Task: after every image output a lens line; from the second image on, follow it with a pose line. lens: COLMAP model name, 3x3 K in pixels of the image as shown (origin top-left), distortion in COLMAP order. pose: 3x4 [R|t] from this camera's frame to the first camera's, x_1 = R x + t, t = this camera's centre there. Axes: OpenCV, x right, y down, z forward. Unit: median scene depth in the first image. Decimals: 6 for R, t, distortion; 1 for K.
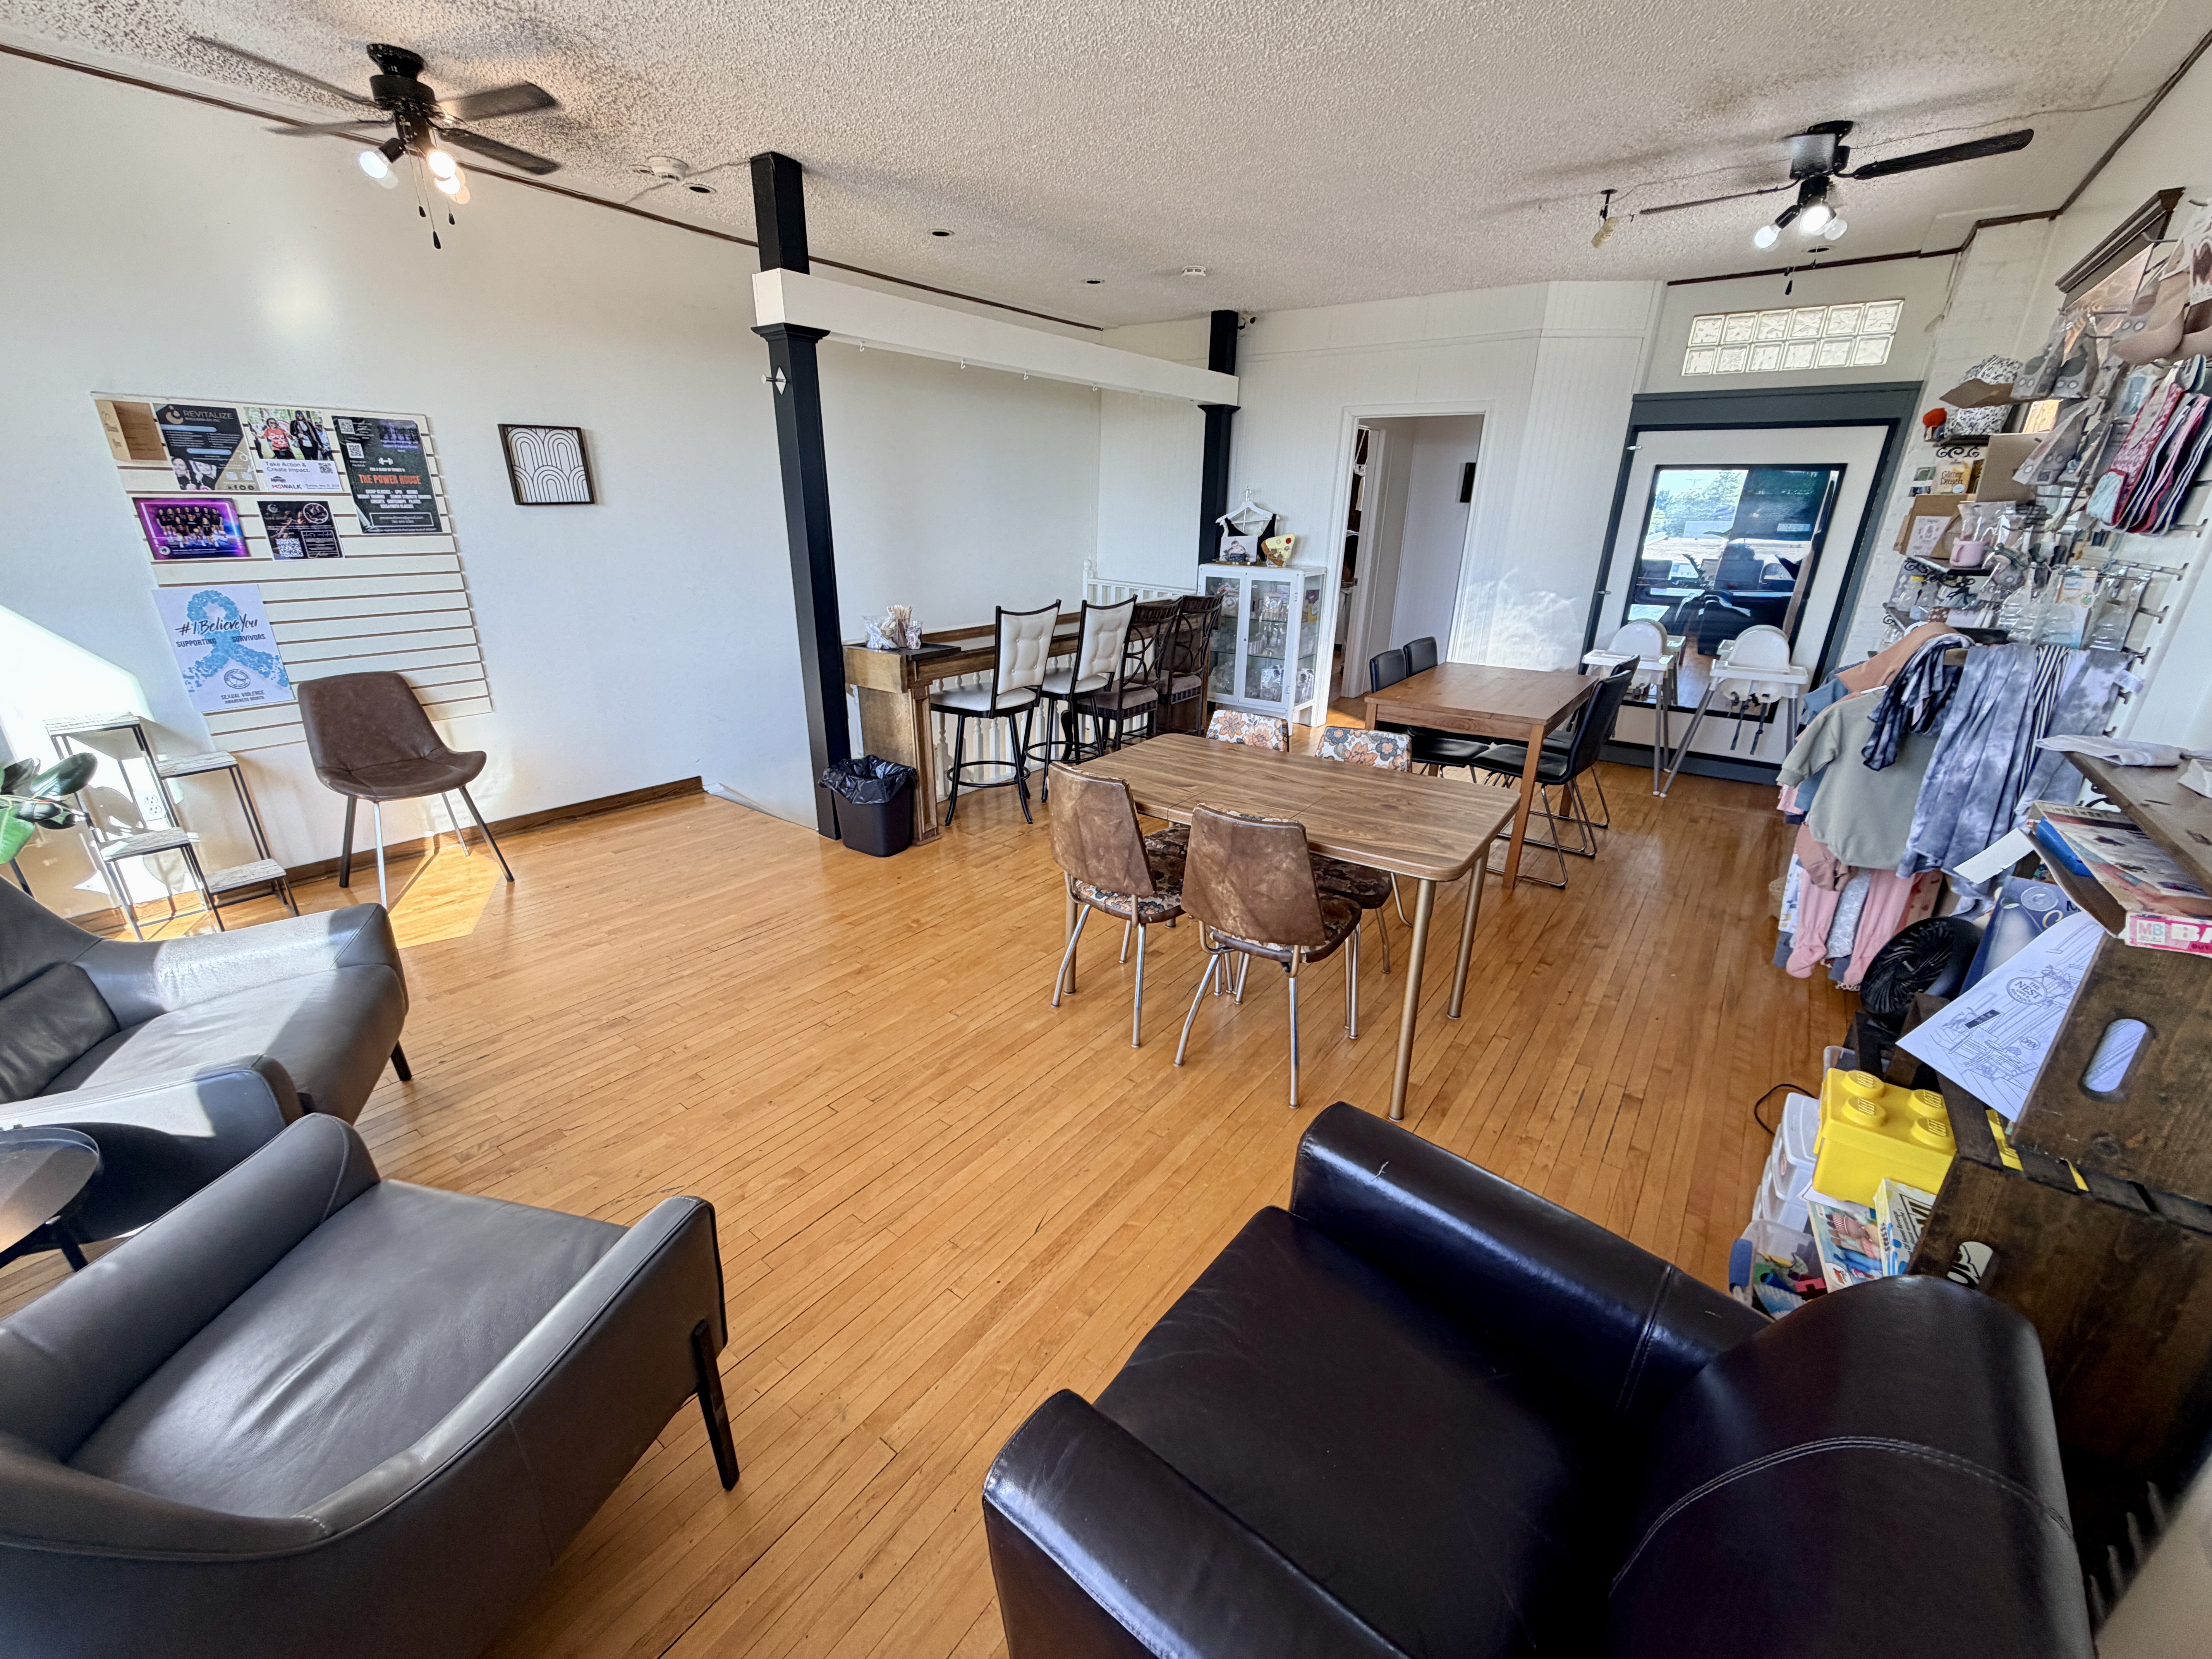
lens RADIAL K [[876.4, 0, 1103.5], [0, 876.4, 822.0], [0, 0, 1]] dist [-0.000117, -0.000360]
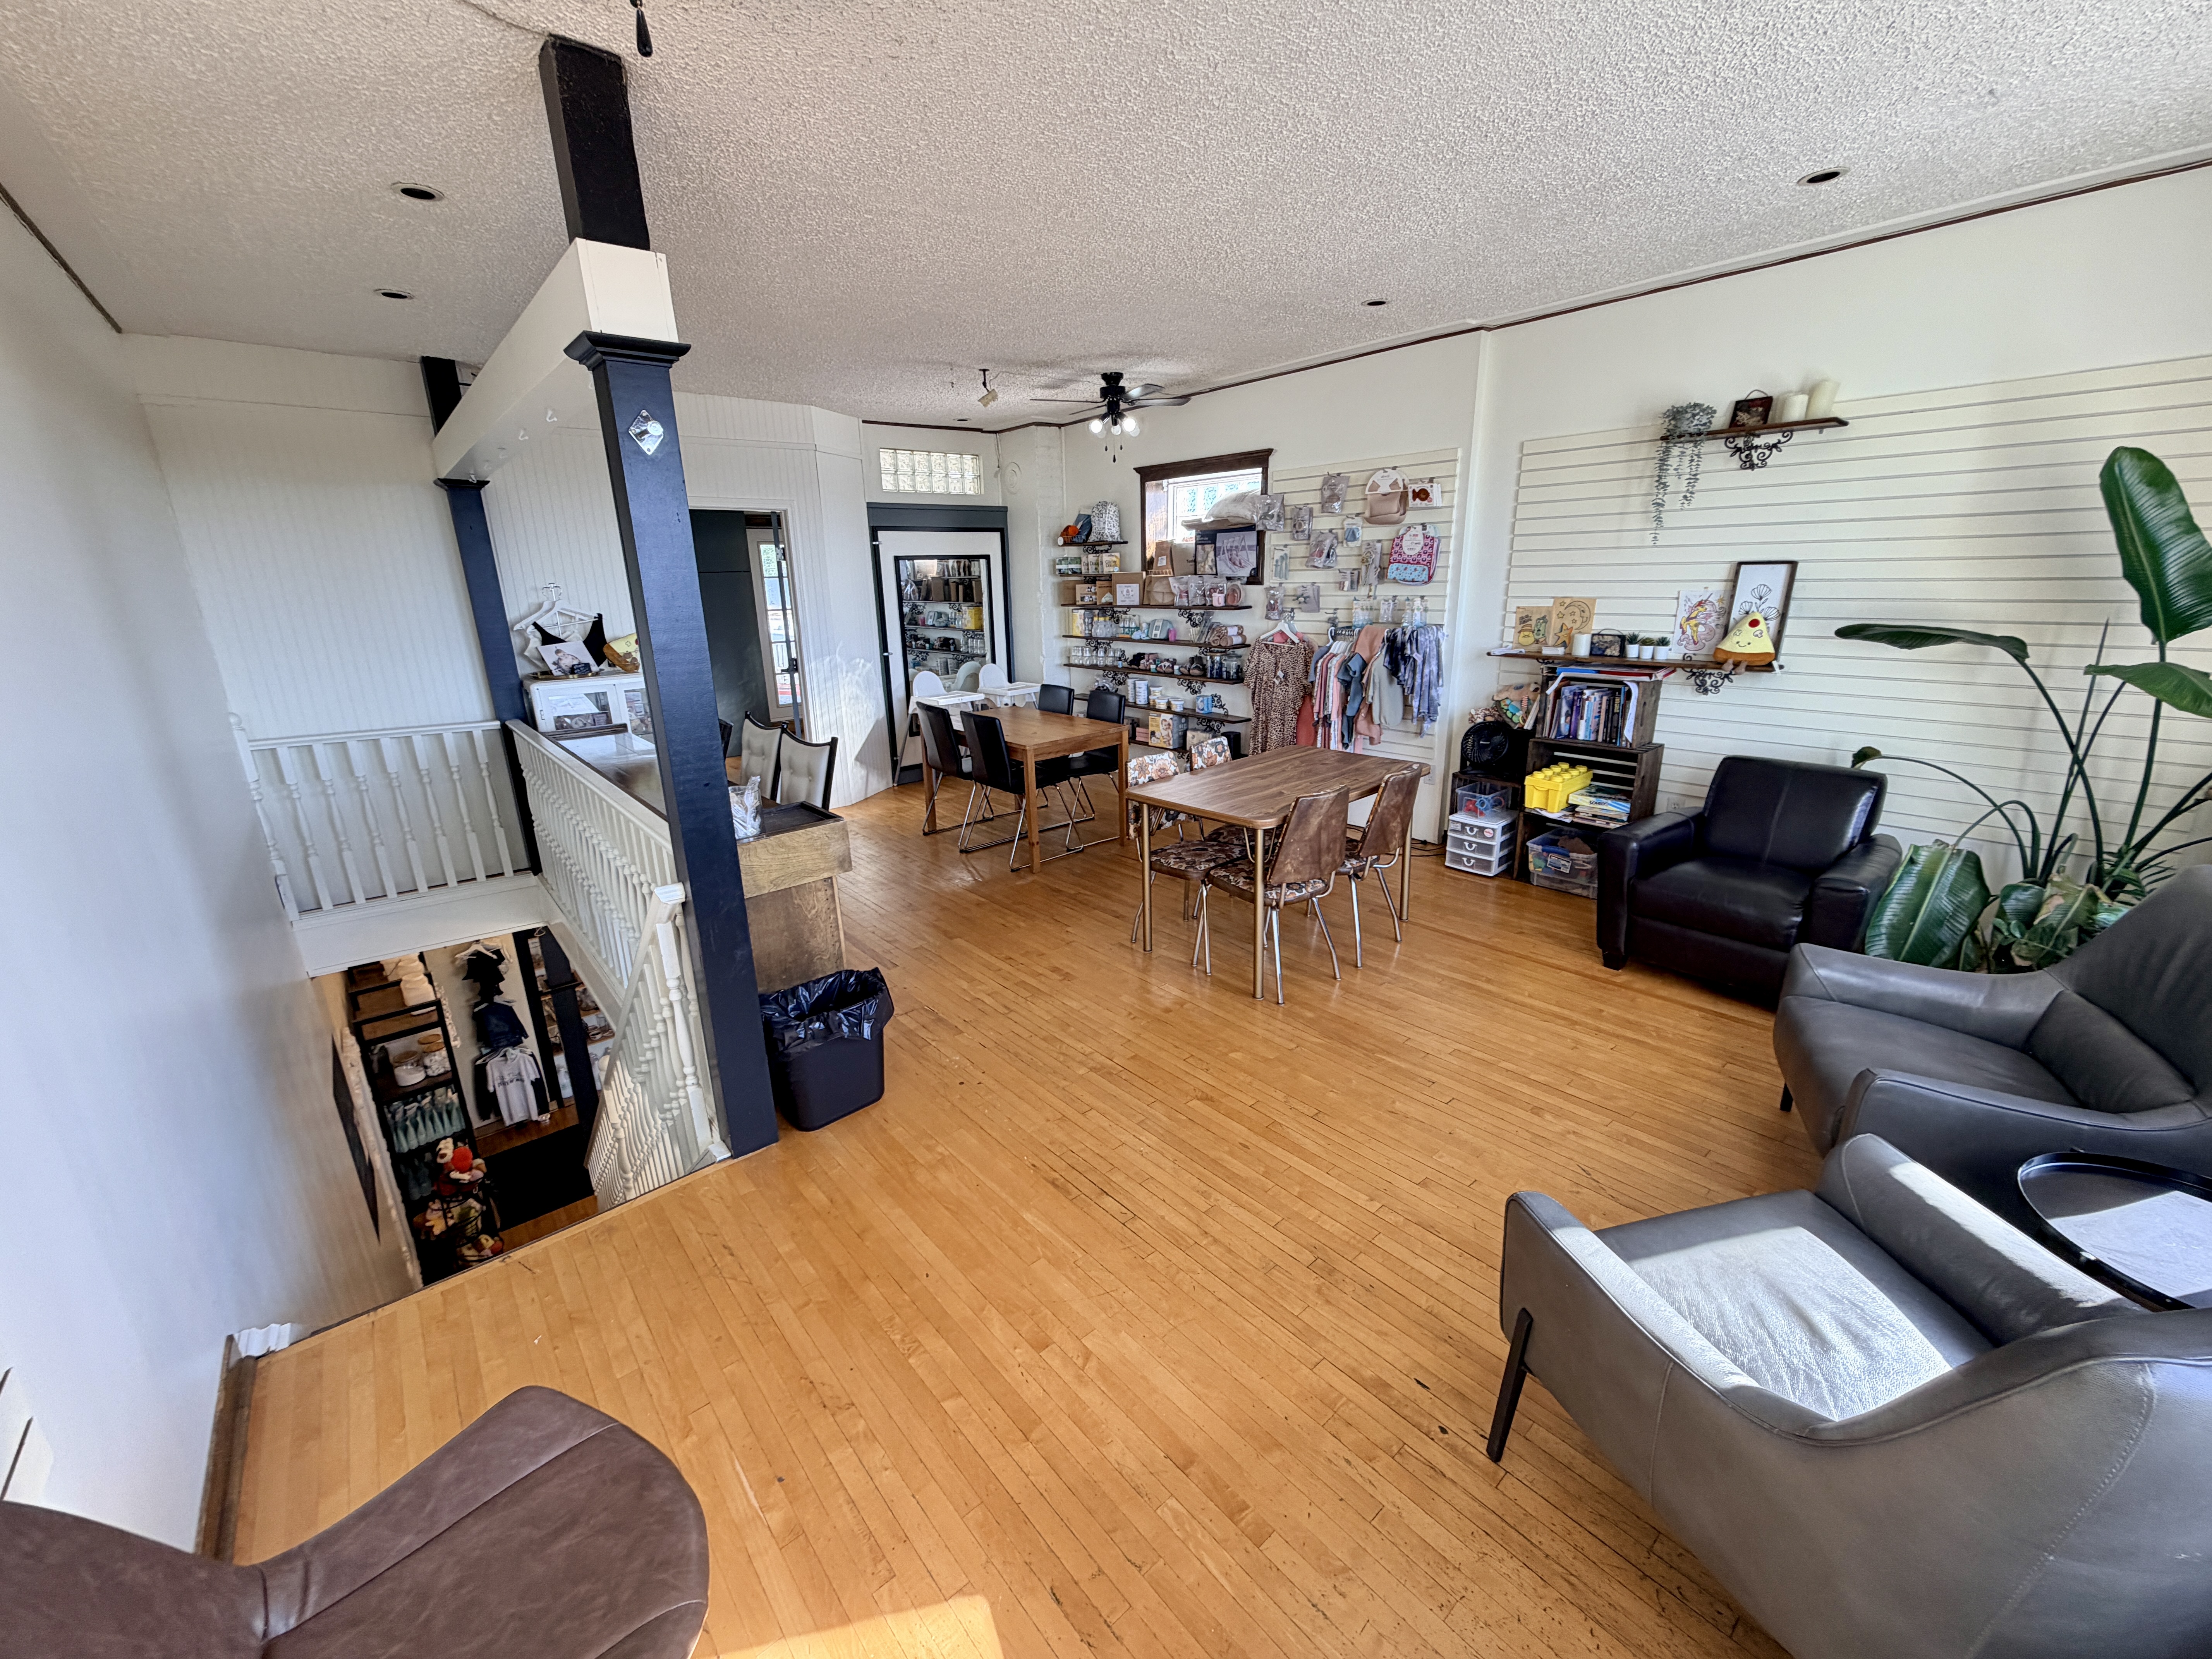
lens RADIAL K [[876.4, 0, 1104.8], [0, 876.4, 827.9], [0, 0, 1]] dist [-0.000117, -0.000360]
pose [[0.218720, -0.292383, 0.930953, -0.875597], [0.364422, 0.909498, 0.200027, -0.255116], [-0.905184, 0.295510, 0.305476, 0.598613]]
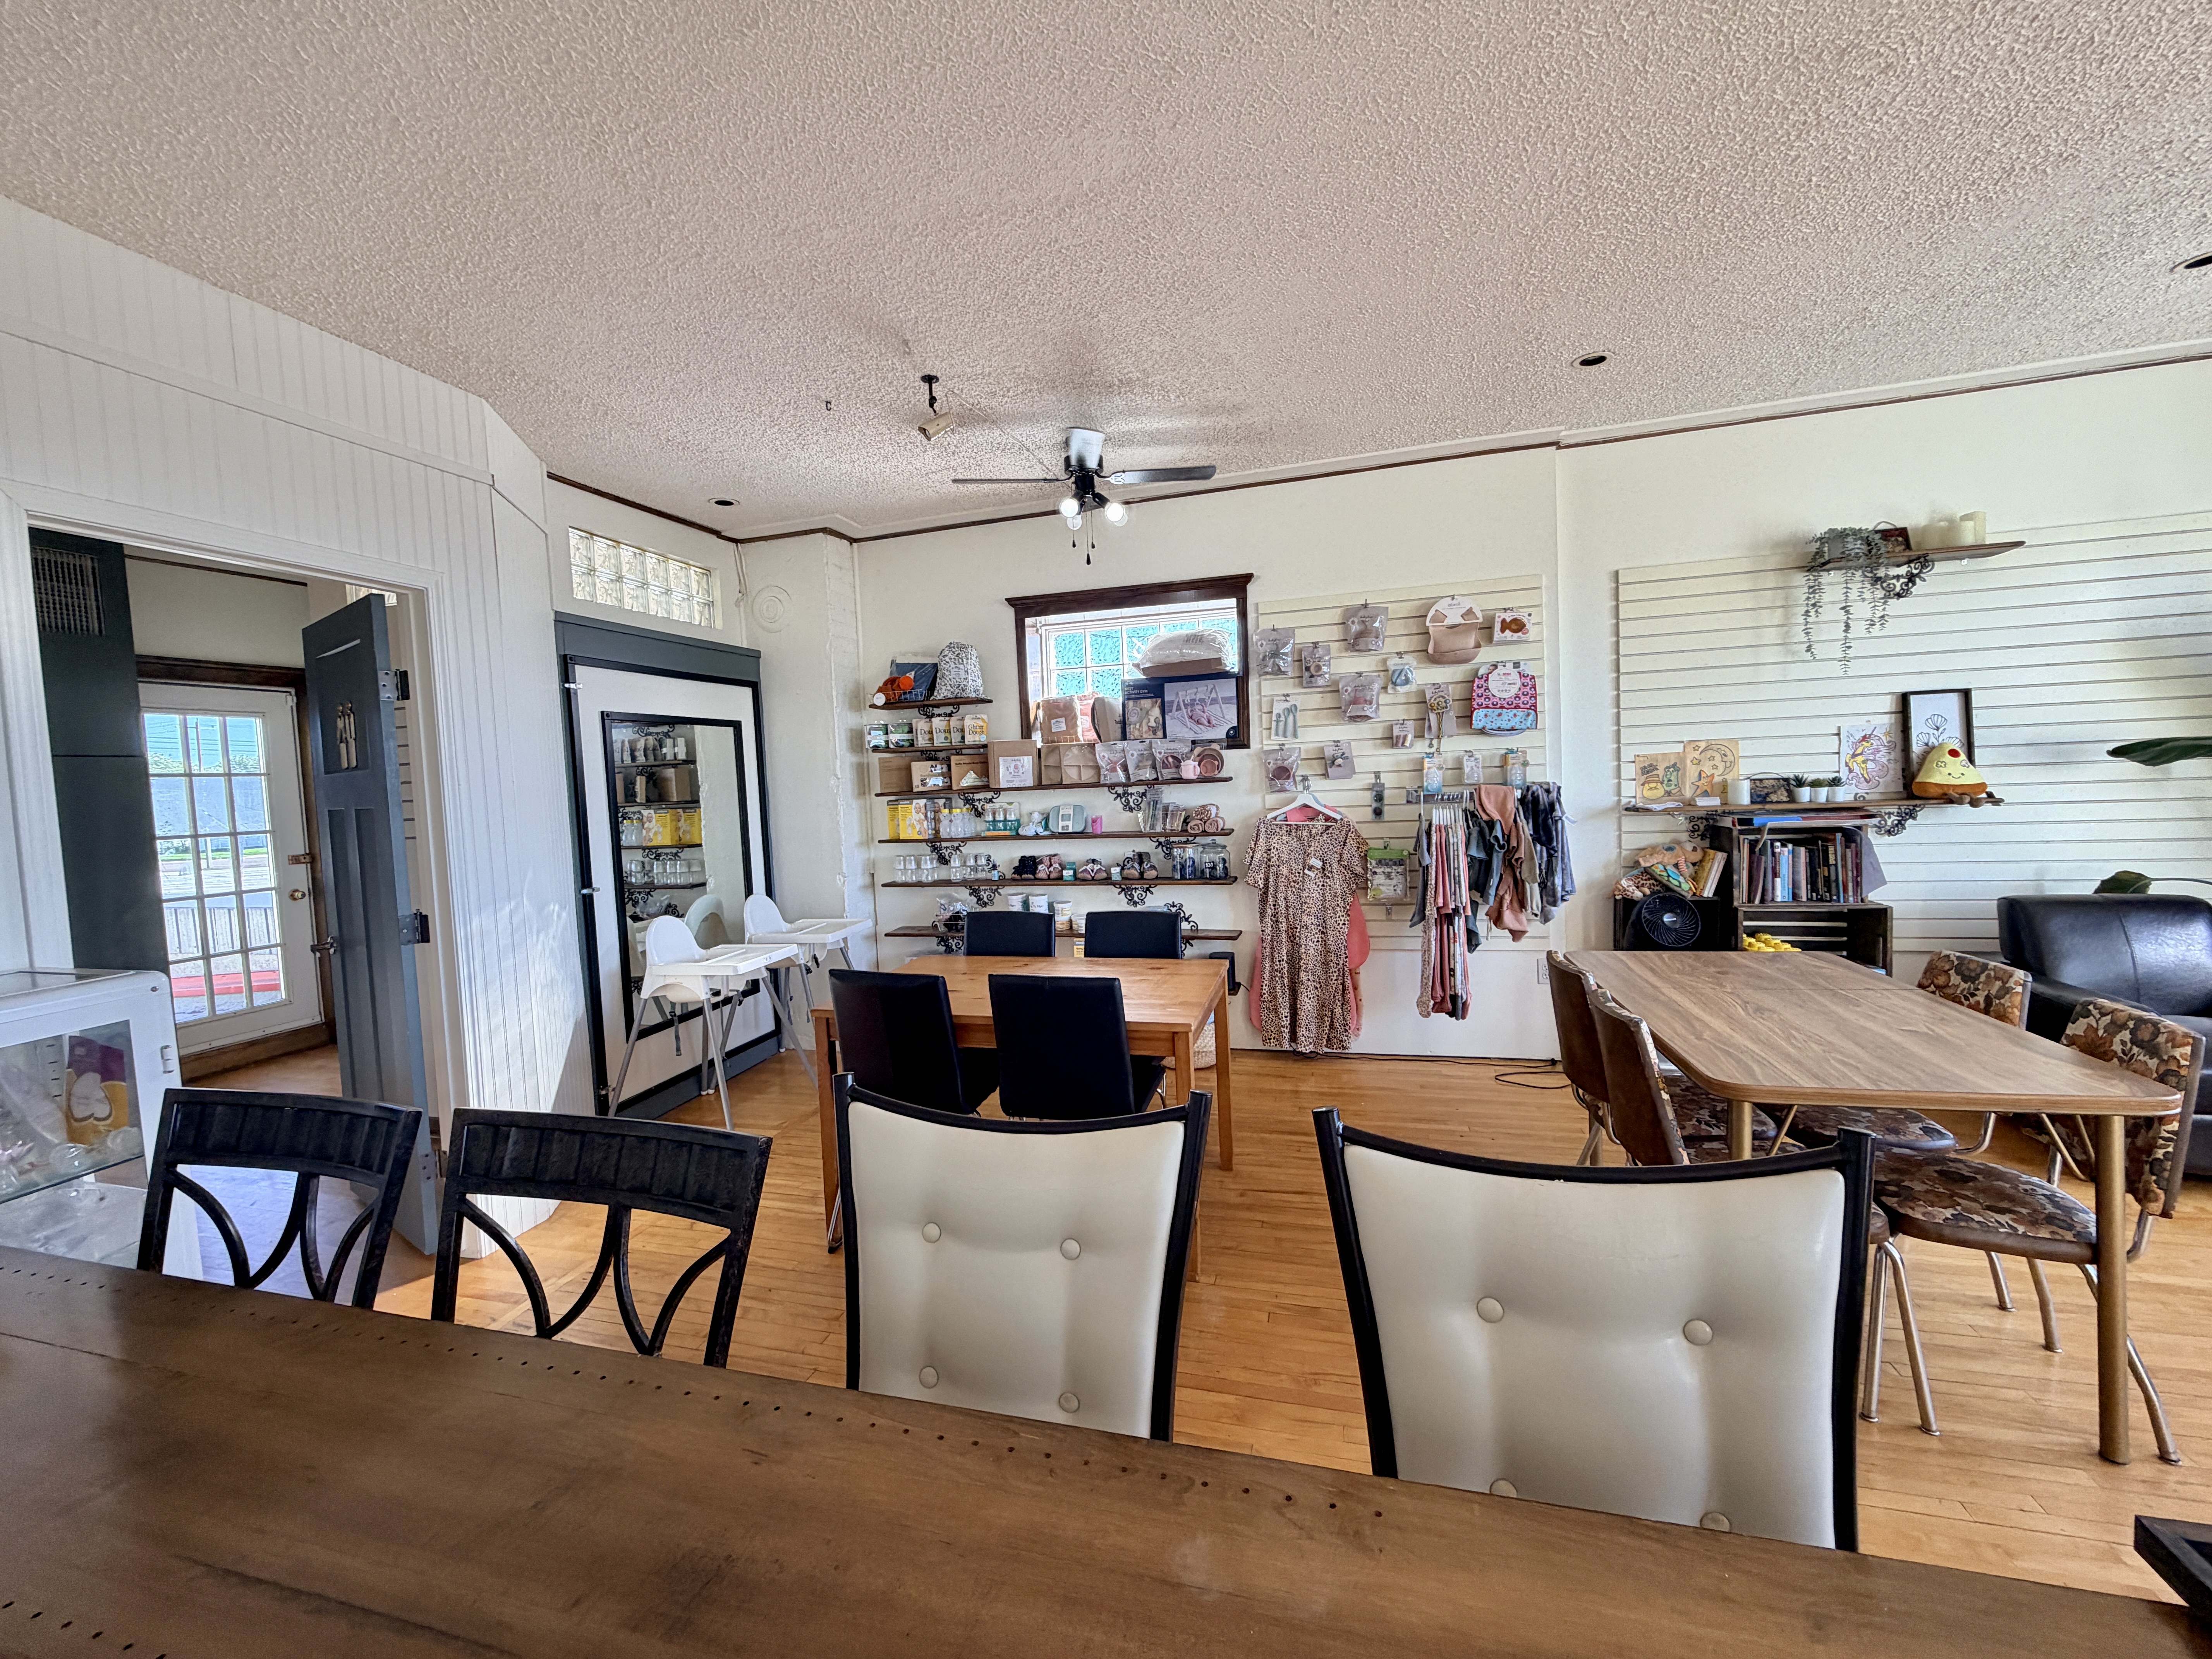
lens RADIAL K [[876.4, 0, 1101.7], [0, 876.4, 829.1], [0, 0, 1]] dist [-0.000117, -0.000360]
pose [[-0.358493, -0.055737, 0.931867, -0.246539], [0.364215, 0.910759, 0.194590, -0.429243], [-0.859552, 0.409159, -0.306200, 1.247236]]
